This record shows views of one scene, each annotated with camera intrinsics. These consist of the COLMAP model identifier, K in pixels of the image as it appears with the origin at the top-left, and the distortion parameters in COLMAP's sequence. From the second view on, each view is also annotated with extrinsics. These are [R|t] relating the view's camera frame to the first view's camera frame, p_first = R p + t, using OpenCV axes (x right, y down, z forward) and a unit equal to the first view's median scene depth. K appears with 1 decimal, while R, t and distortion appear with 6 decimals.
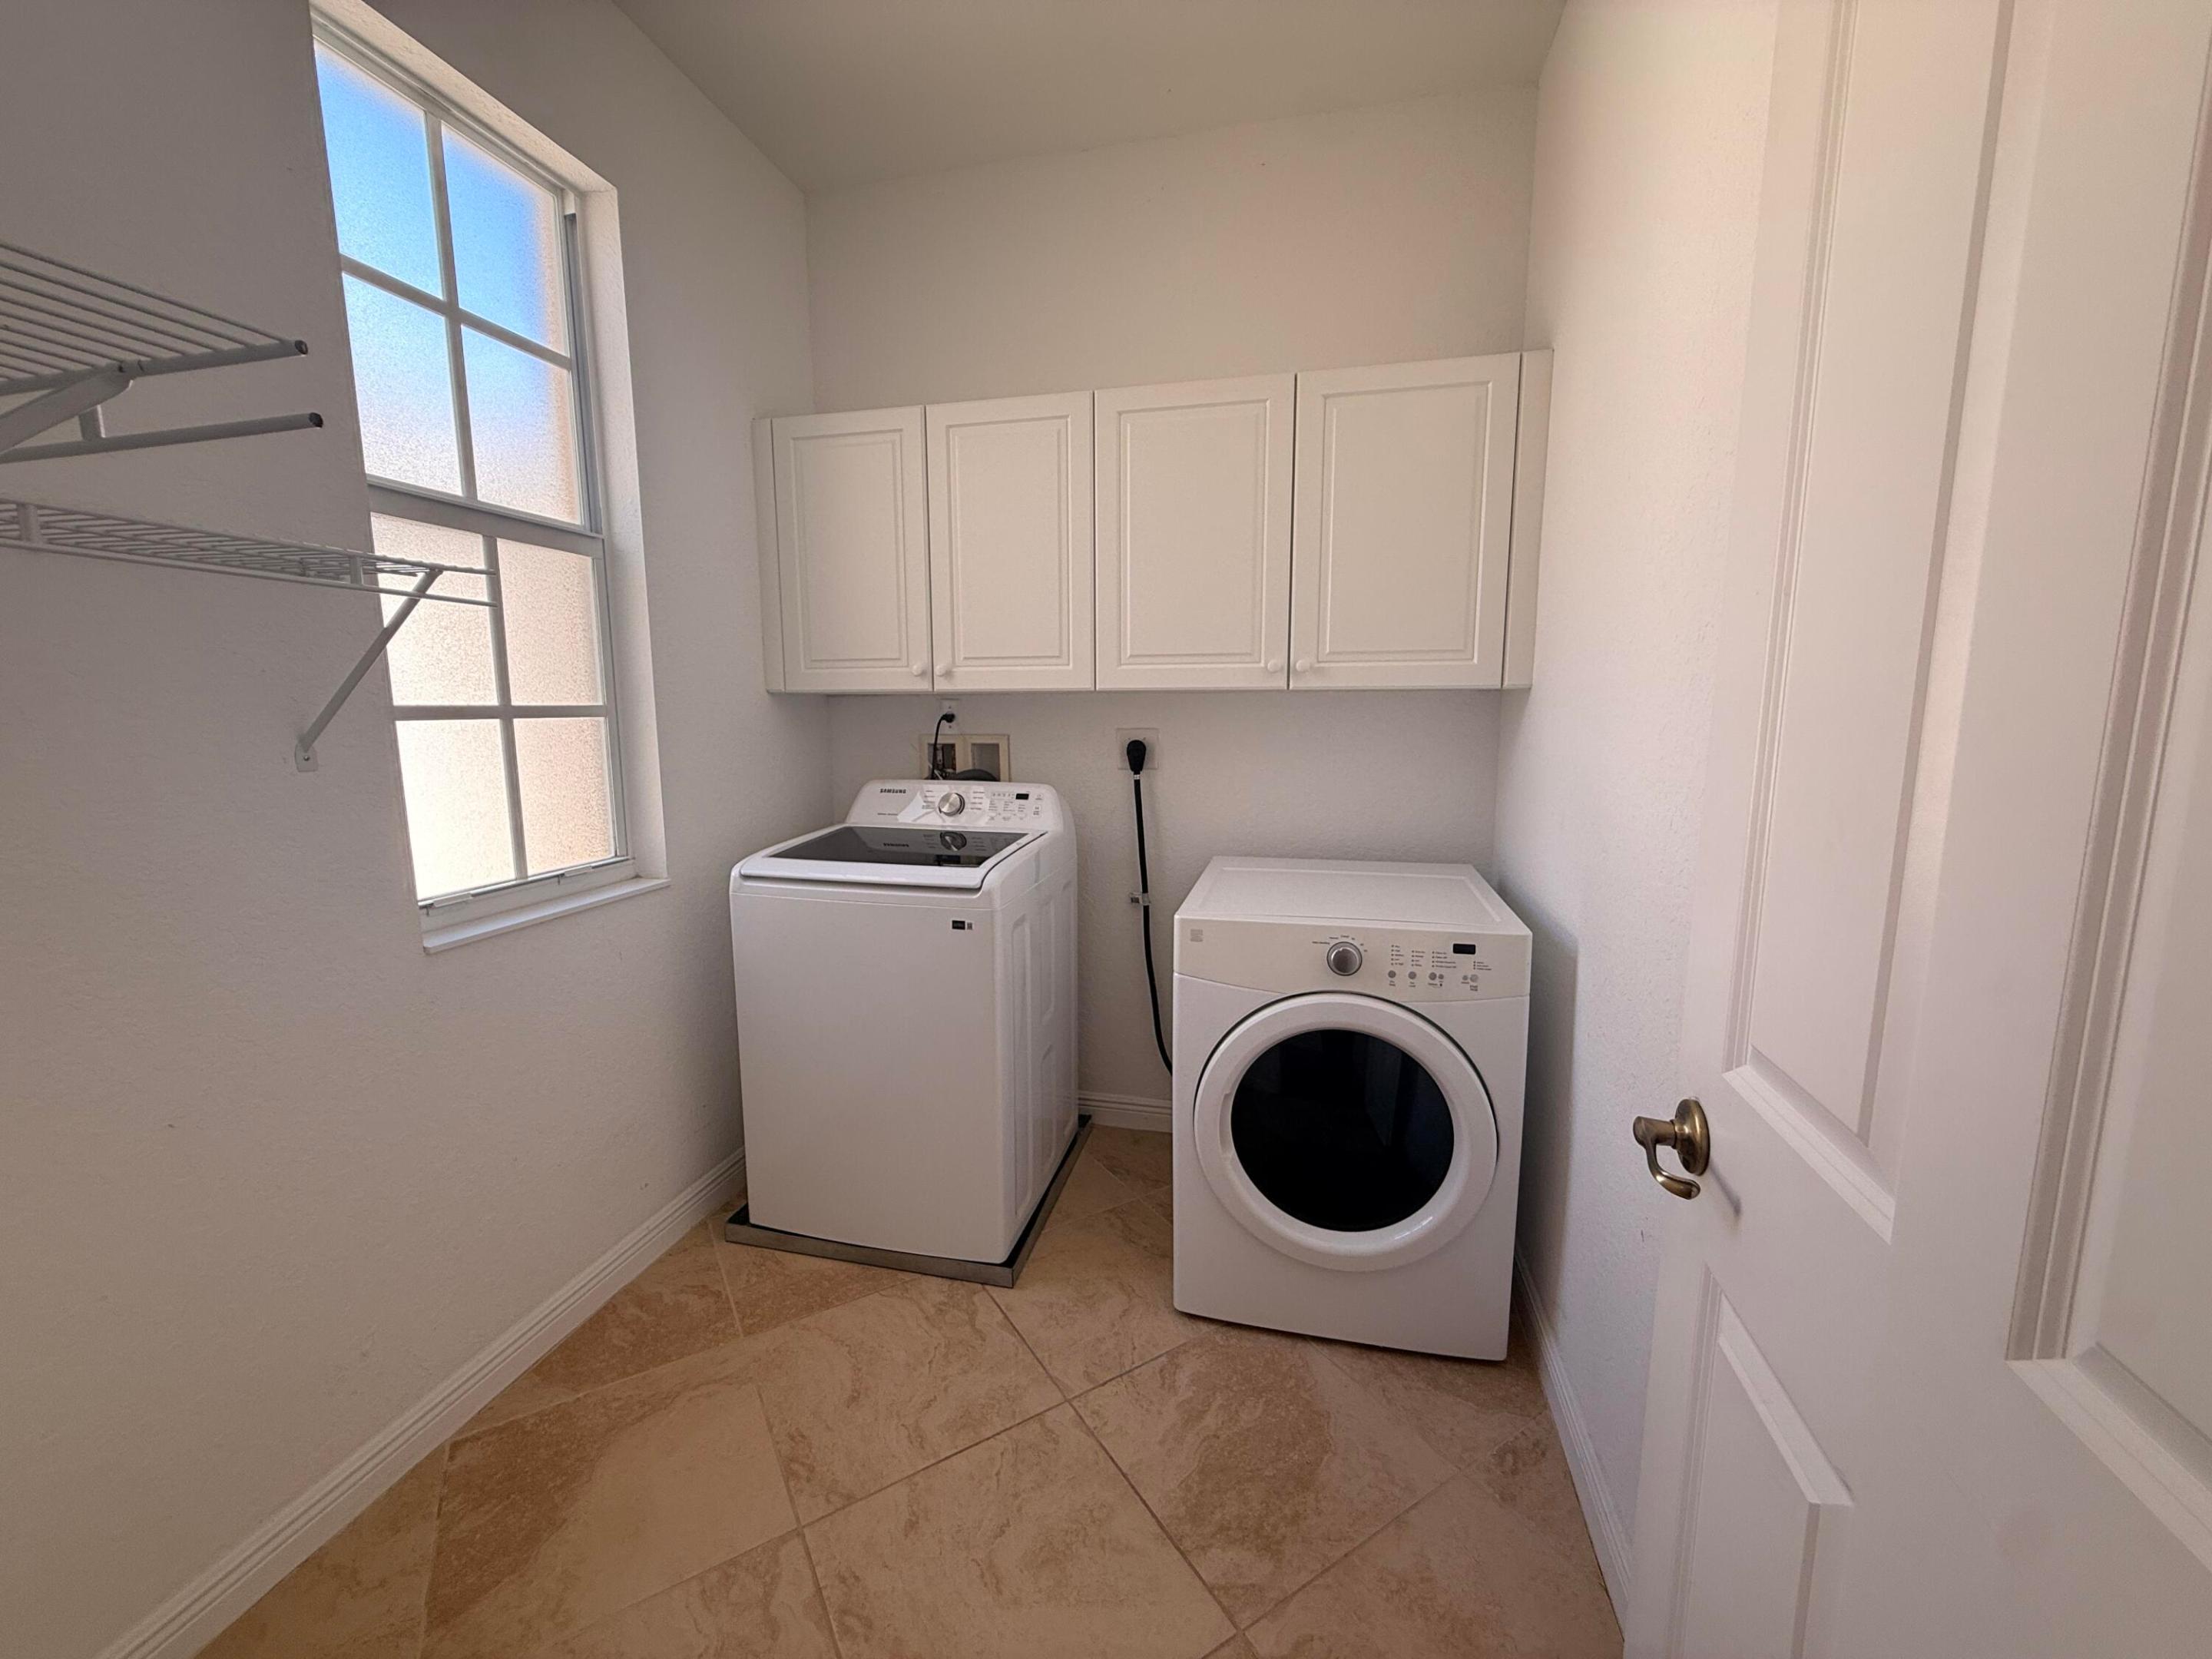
lens RADIAL K [[878.0, 0, 1099.3], [0, 878.0, 826.5], [0, 0, 1]] dist [0.000277, -0.000016]
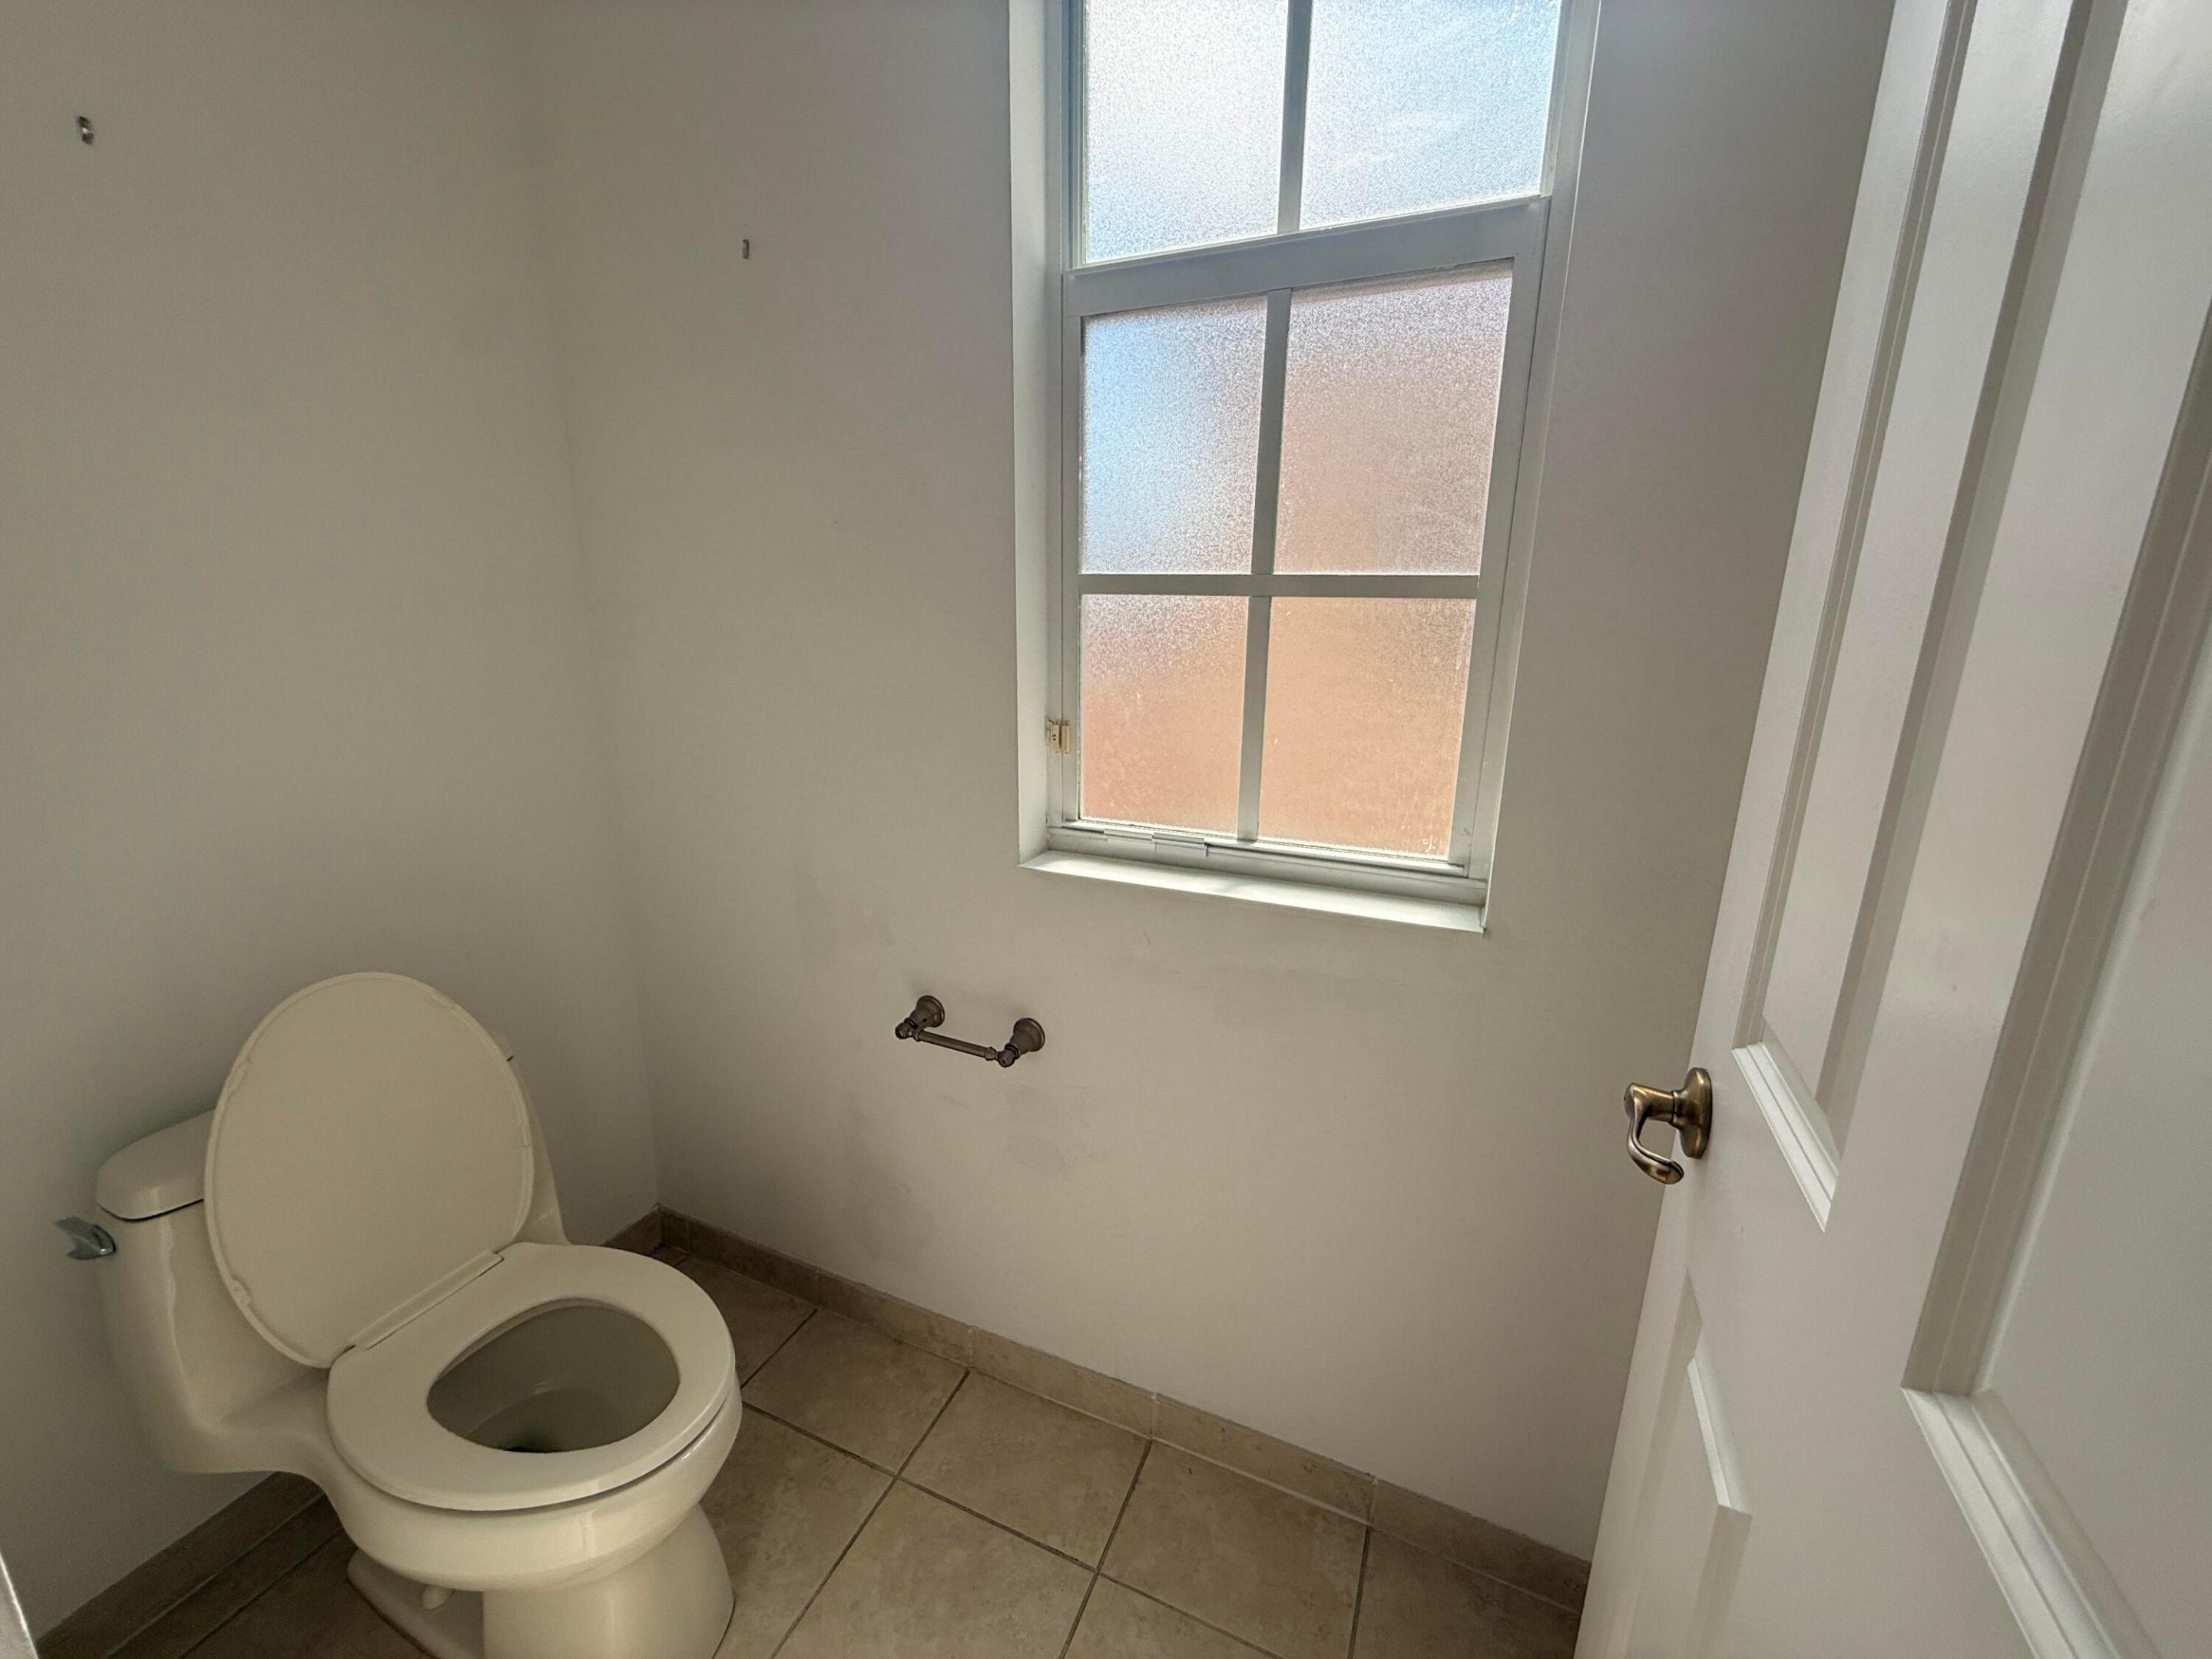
lens RADIAL K [[878.0, 0, 1099.3], [0, 878.0, 826.5], [0, 0, 1]] dist [0.000277, -0.000016]
pose [[-0.181356, 0.270000, -0.945627, 0.008672], [-0.139241, 0.944835, 0.296478, -0.140580], [0.973510, 0.185438, -0.133756, 1.021209]]
